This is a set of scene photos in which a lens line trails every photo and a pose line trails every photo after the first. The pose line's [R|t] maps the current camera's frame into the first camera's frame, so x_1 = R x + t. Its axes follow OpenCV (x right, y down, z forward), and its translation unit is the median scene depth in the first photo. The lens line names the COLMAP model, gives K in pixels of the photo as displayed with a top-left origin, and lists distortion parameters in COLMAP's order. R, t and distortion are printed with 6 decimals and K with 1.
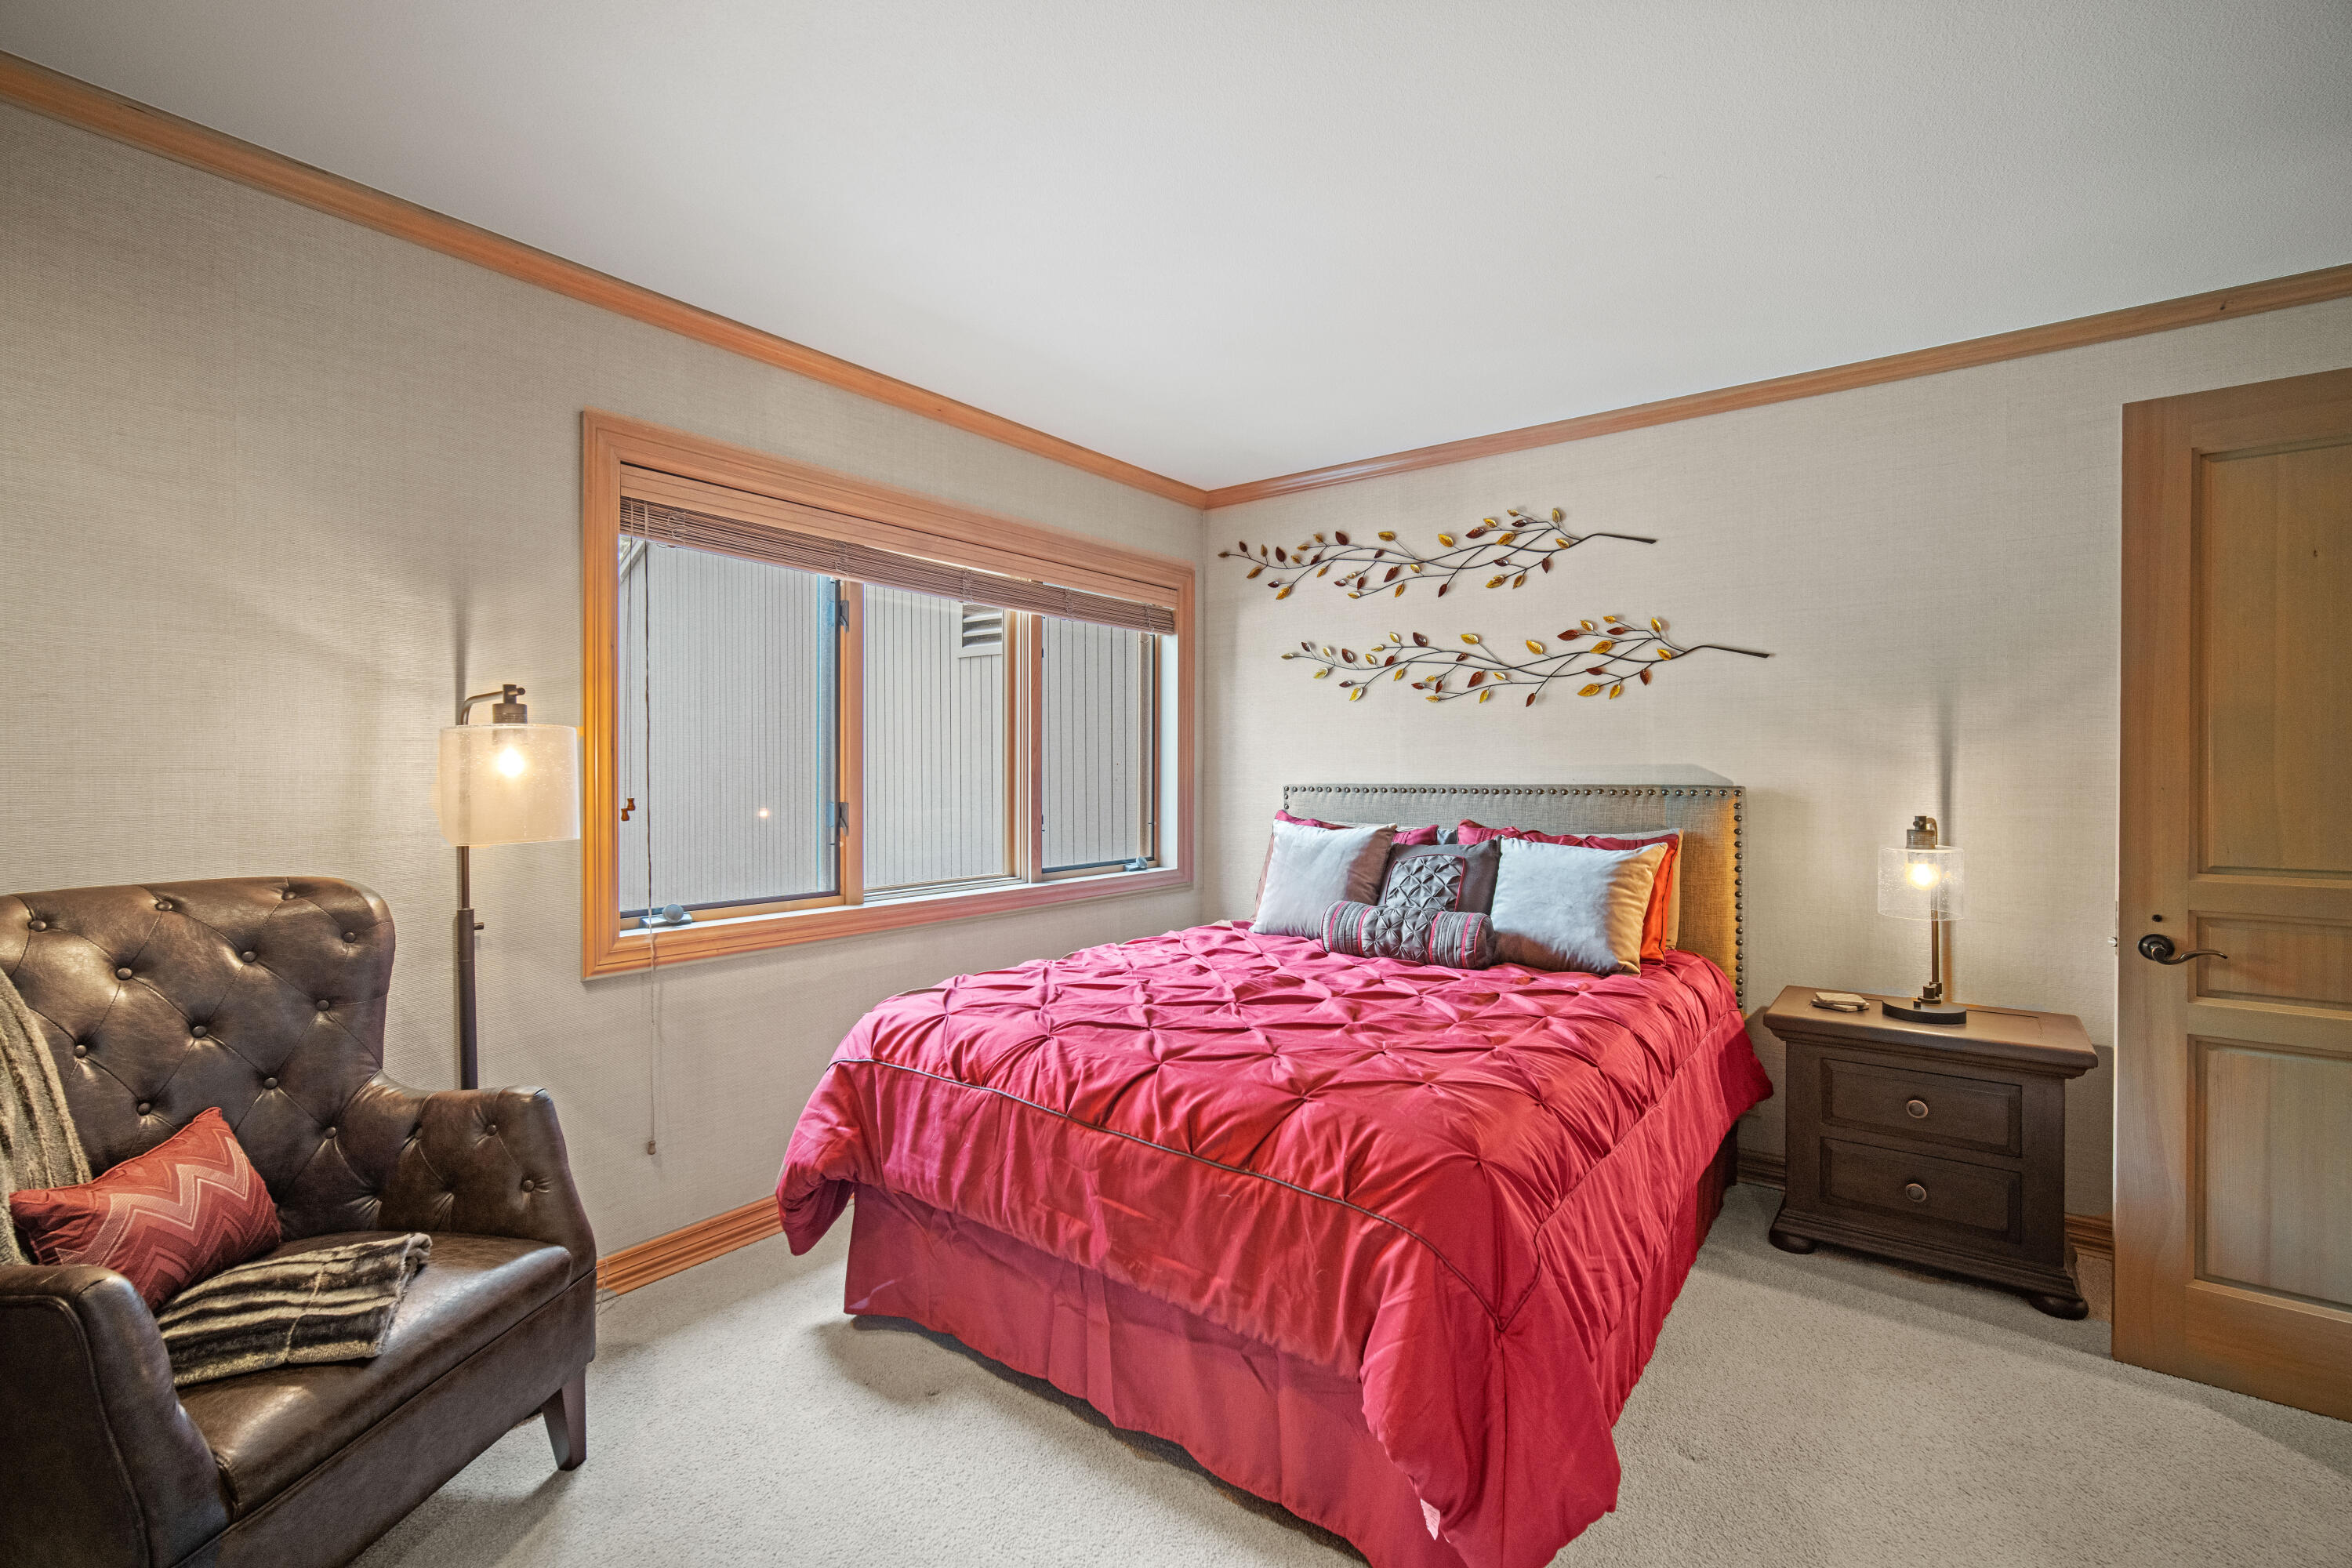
lens RADIAL K [[1034.5, 0, 1166.7], [0, 1034.5, 782.0], [0, 0, 1]] dist [-0.005680, 0.000131]
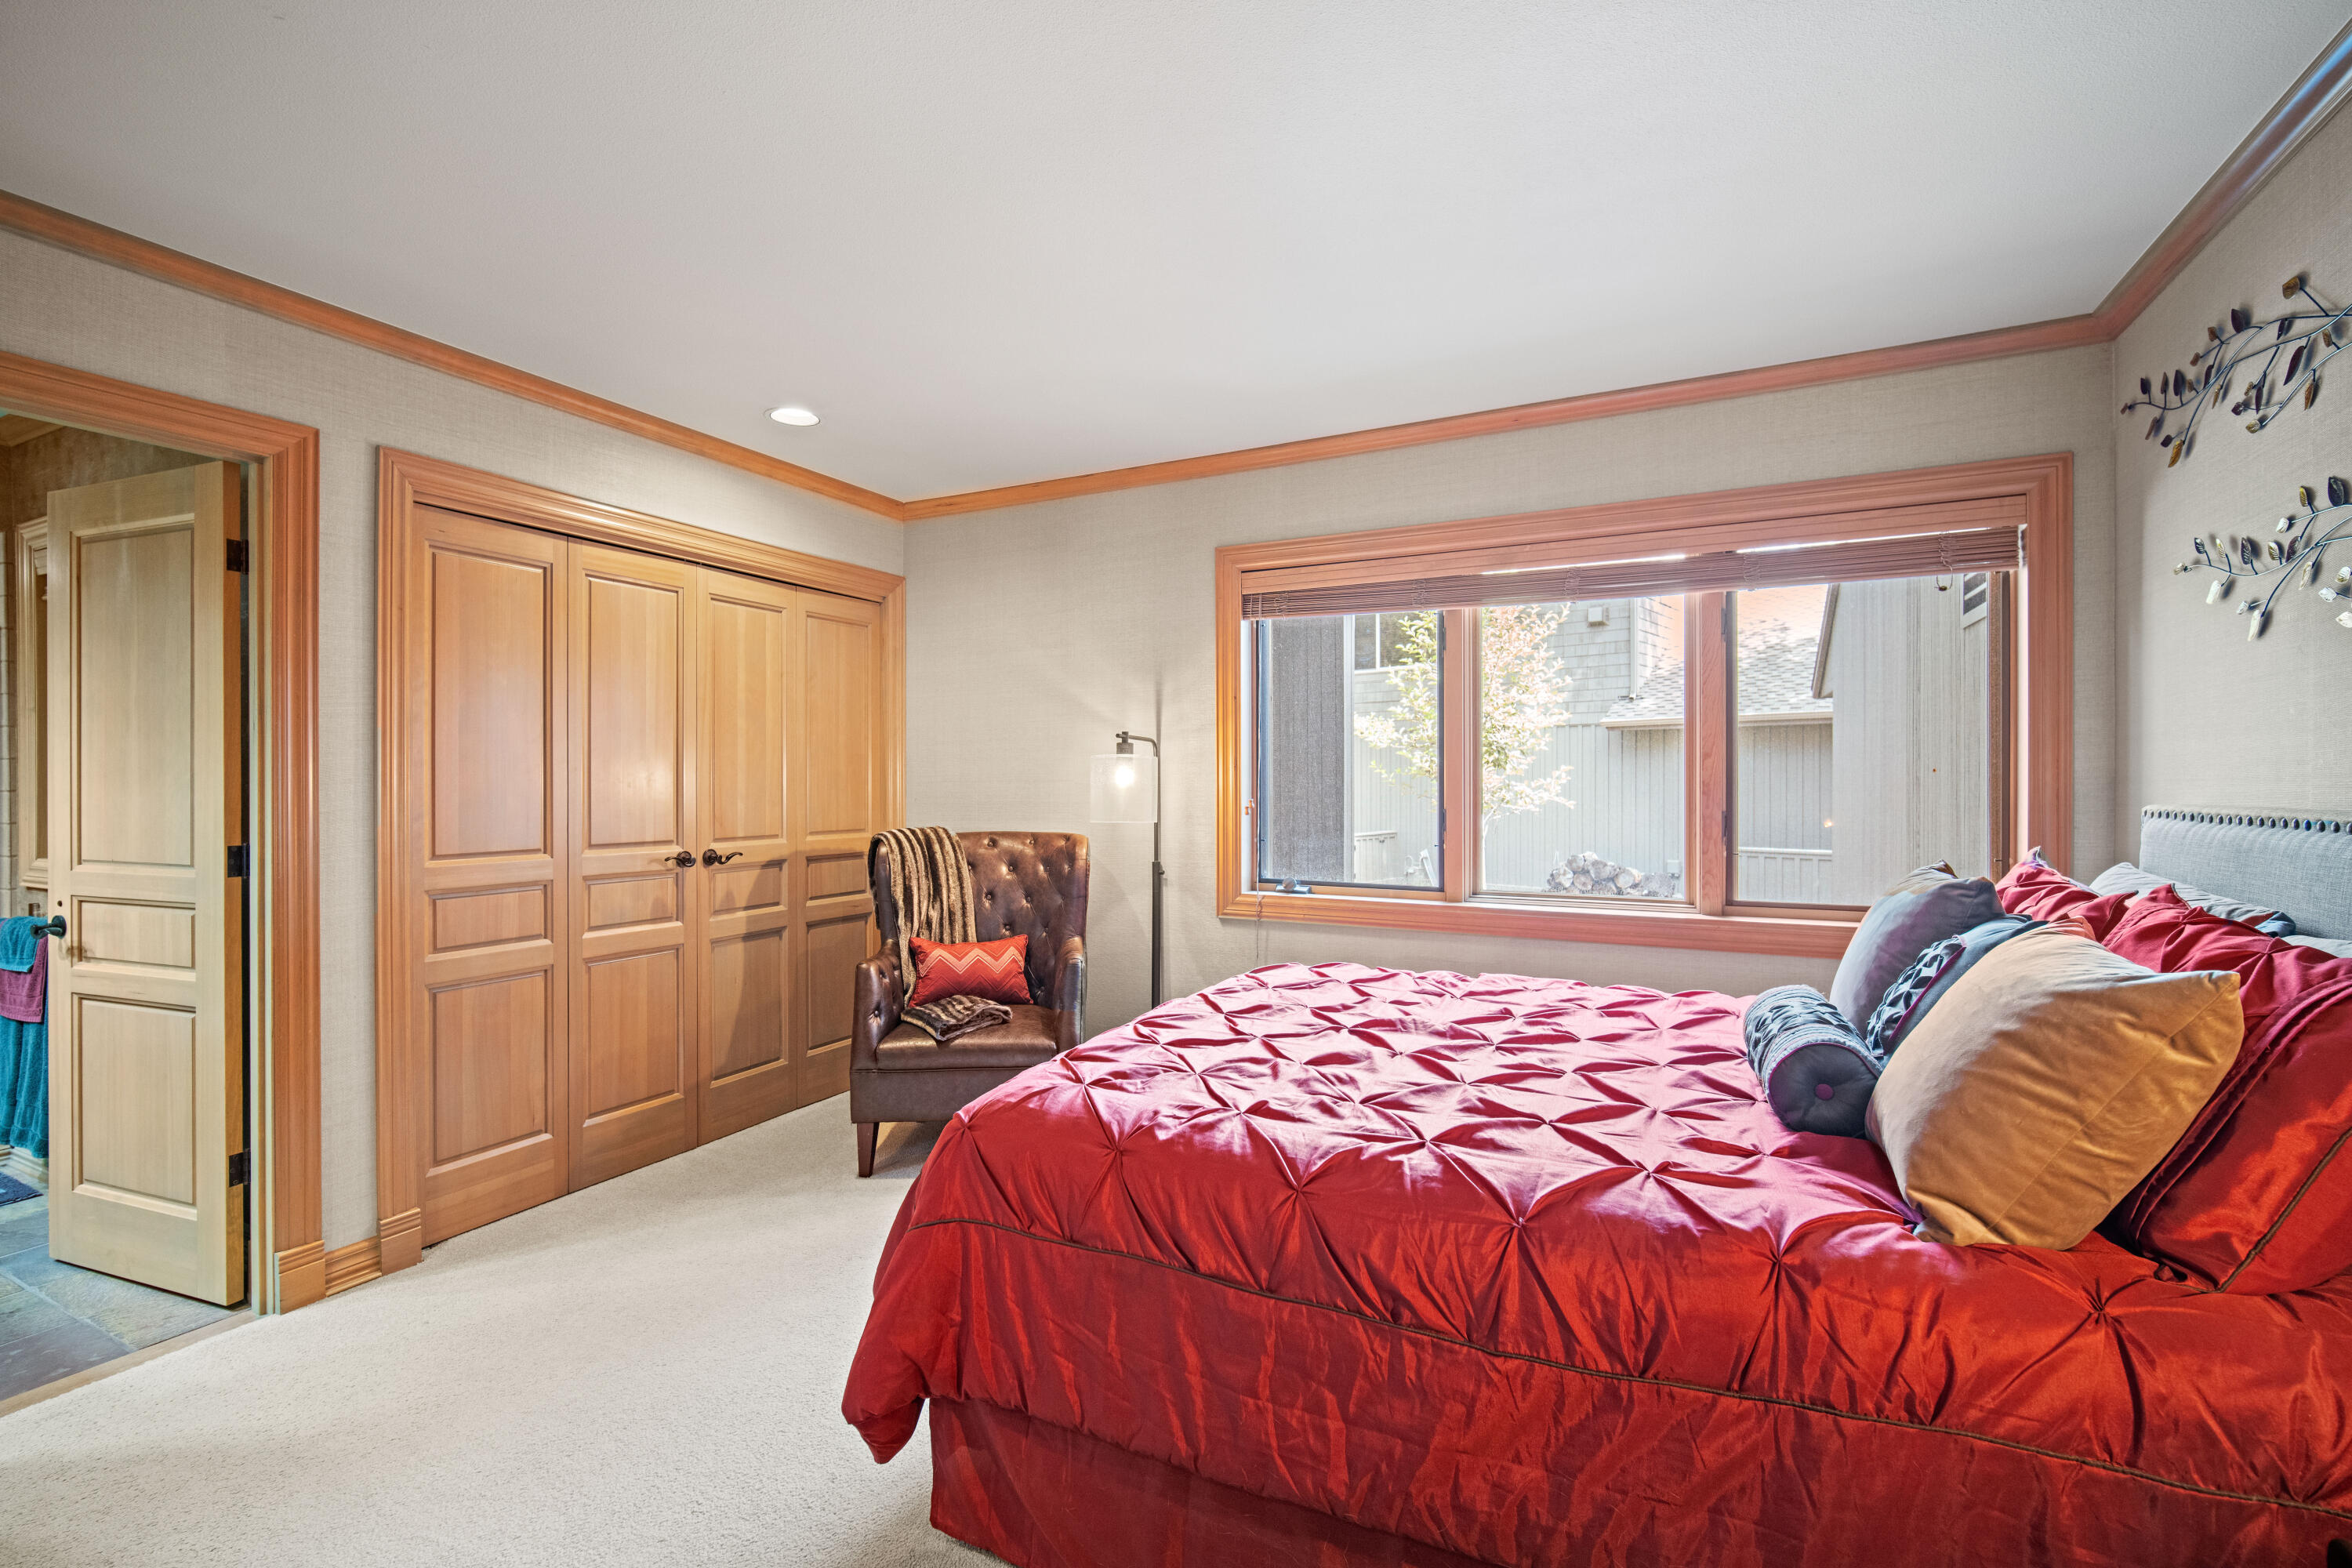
lens RADIAL K [[1034.5, 0, 1166.7], [0, 1034.5, 782.0], [0, 0, 1]] dist [-0.005680, 0.000131]
pose [[0.174064, 0.000427, -0.984734, 0.729490], [-0.010368, 0.999945, -0.001399, -0.005133], [0.984680, 0.010454, 0.174059, 0.512047]]
